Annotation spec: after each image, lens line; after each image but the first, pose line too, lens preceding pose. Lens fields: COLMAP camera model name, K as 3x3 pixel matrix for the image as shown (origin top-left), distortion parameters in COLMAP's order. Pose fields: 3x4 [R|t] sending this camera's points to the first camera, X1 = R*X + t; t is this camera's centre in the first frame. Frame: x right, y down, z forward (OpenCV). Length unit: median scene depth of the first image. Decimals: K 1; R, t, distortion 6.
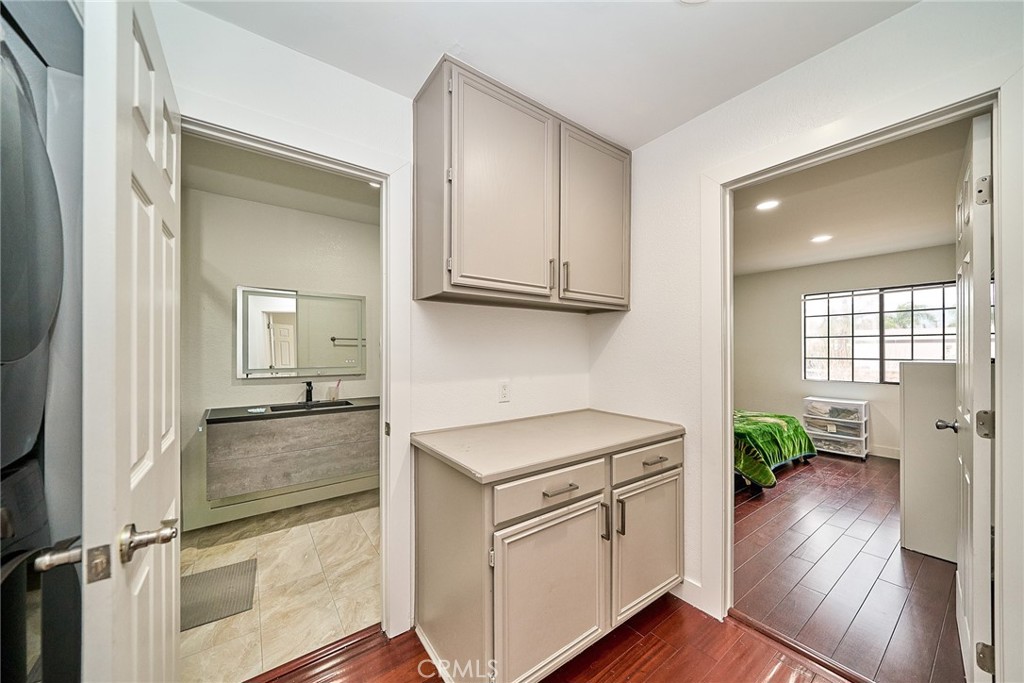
lens RADIAL K [[355.5, 0, 508.7], [0, 355.5, 348.2], [0, 0, 1]] dist [0.000545, 0.000018]
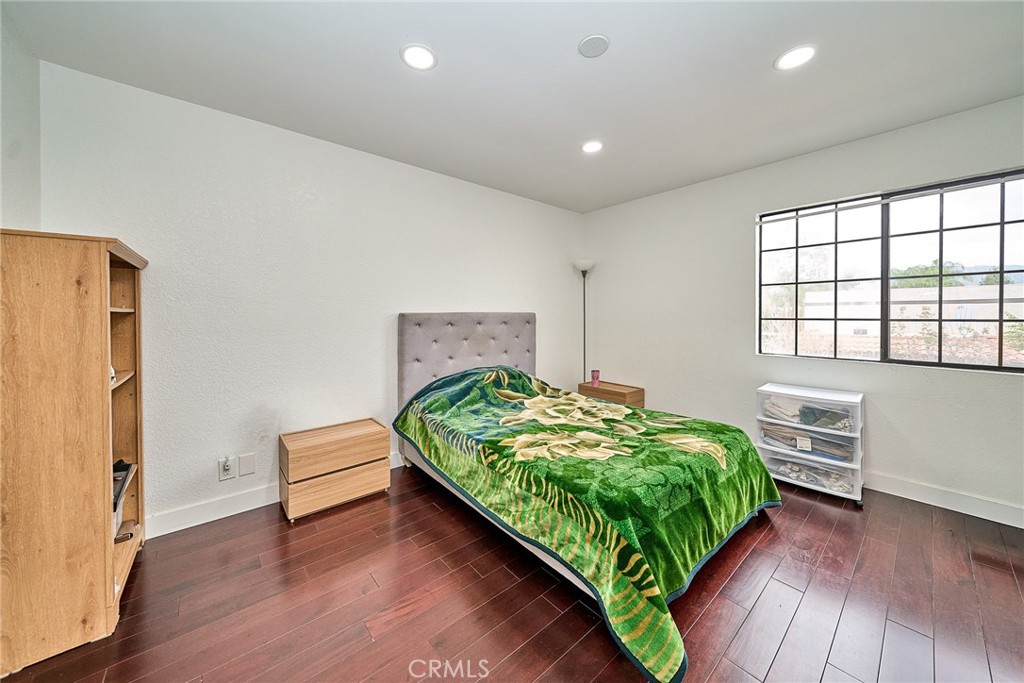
lens RADIAL K [[355.5, 0, 527.8], [0, 355.5, 315.4], [0, 0, 1]] dist [0.000545, 0.000018]
pose [[0.993131, -0.002575, 0.116981, 0.418477], [0.001265, 0.999936, 0.011267, 0.017377], [-0.117003, -0.011042, 0.993070, 0.505105]]
